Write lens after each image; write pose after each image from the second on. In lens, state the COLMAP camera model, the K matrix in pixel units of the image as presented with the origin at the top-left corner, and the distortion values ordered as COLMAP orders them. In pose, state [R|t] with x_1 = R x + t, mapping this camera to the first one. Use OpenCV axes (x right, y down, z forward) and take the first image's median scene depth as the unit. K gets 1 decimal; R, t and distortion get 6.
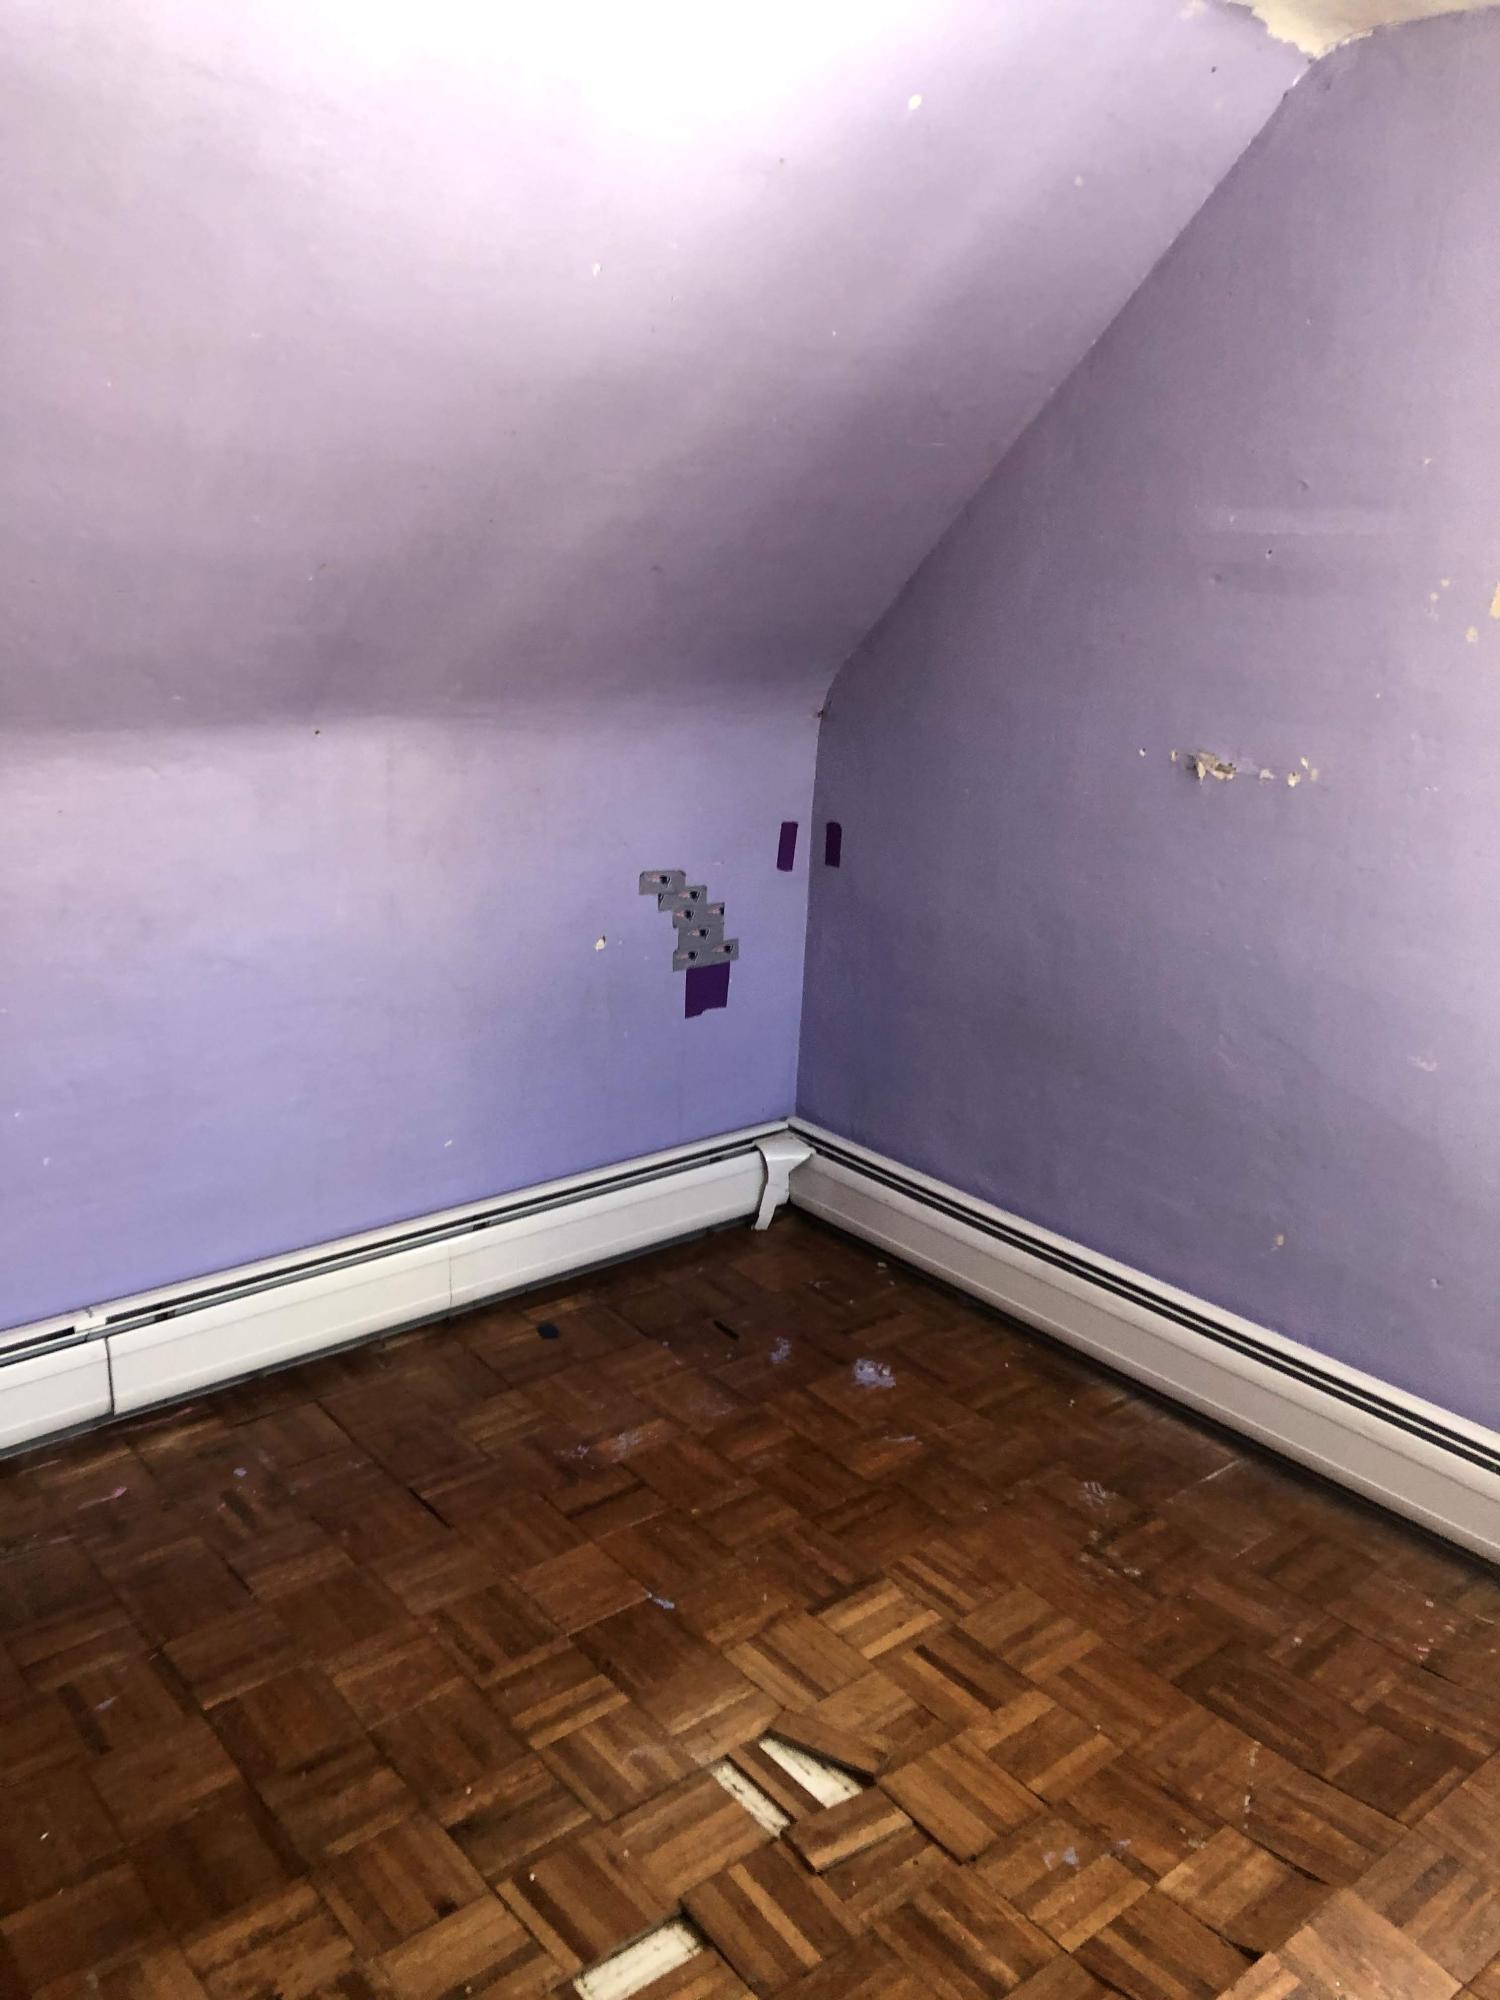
lens RADIAL K [[1636.2, 0, 750.0], [0, 1636.2, 1000.0], [0, 0, 1]] dist [0.022524, 0.004261]
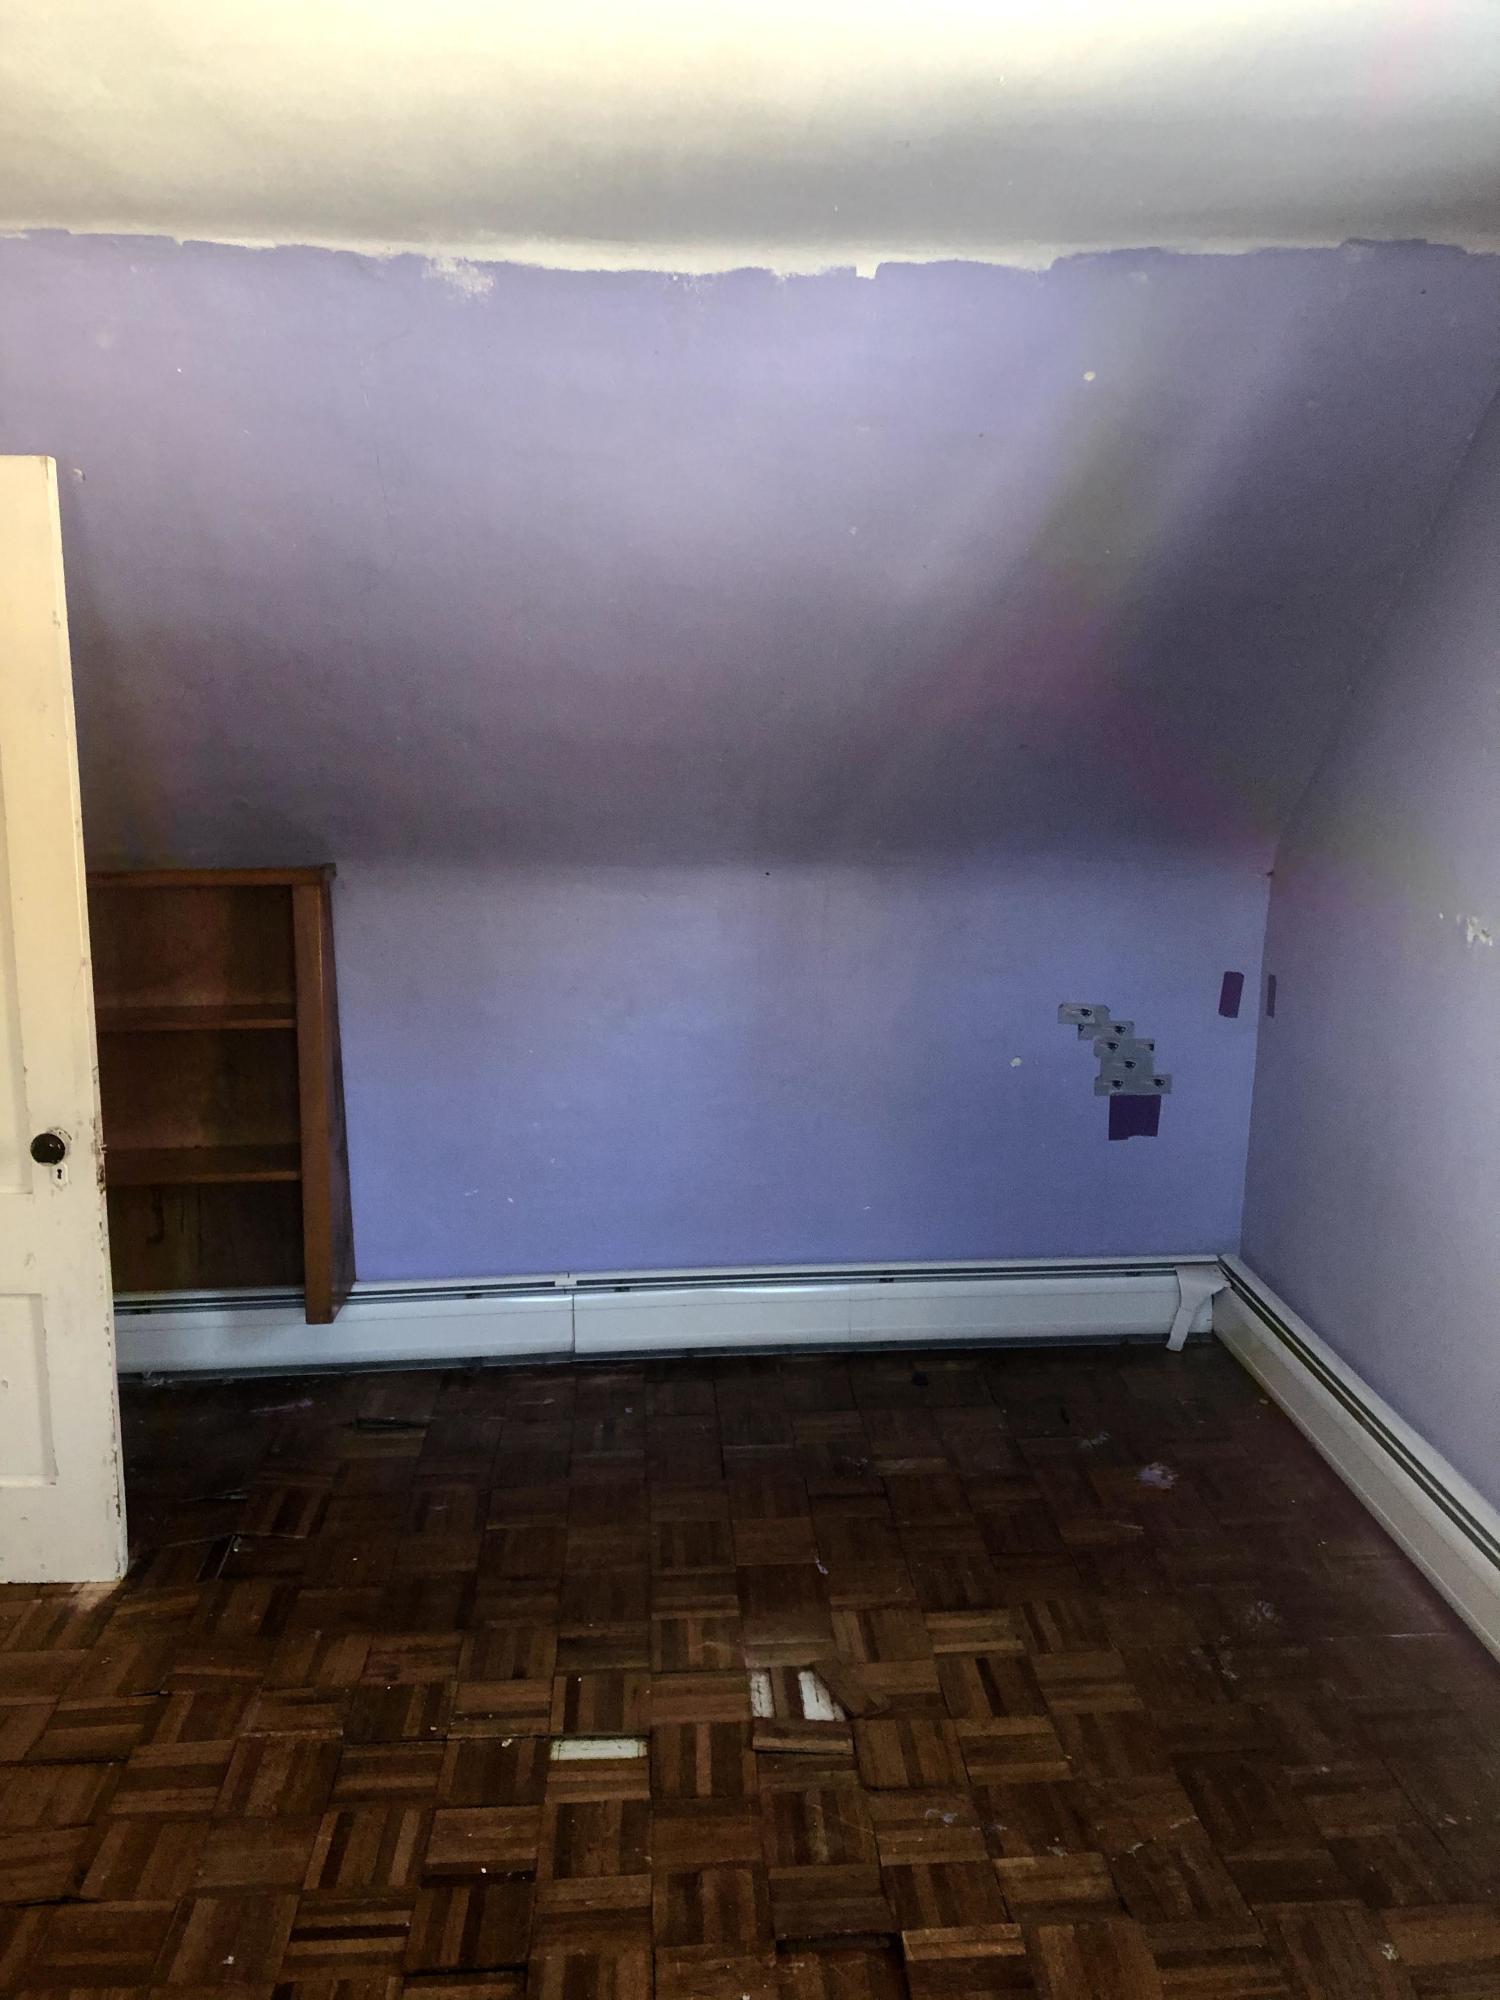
lens RADIAL K [[1636.2, 0, 750.0], [0, 1636.2, 1000.0], [0, 0, 1]] dist [0.022524, 0.004261]
pose [[0.818969, 0.076994, -0.568649, 0.583473], [-0.135286, 0.988931, -0.060939, 0.027472], [0.557662, 0.126837, 0.820320, -0.097999]]
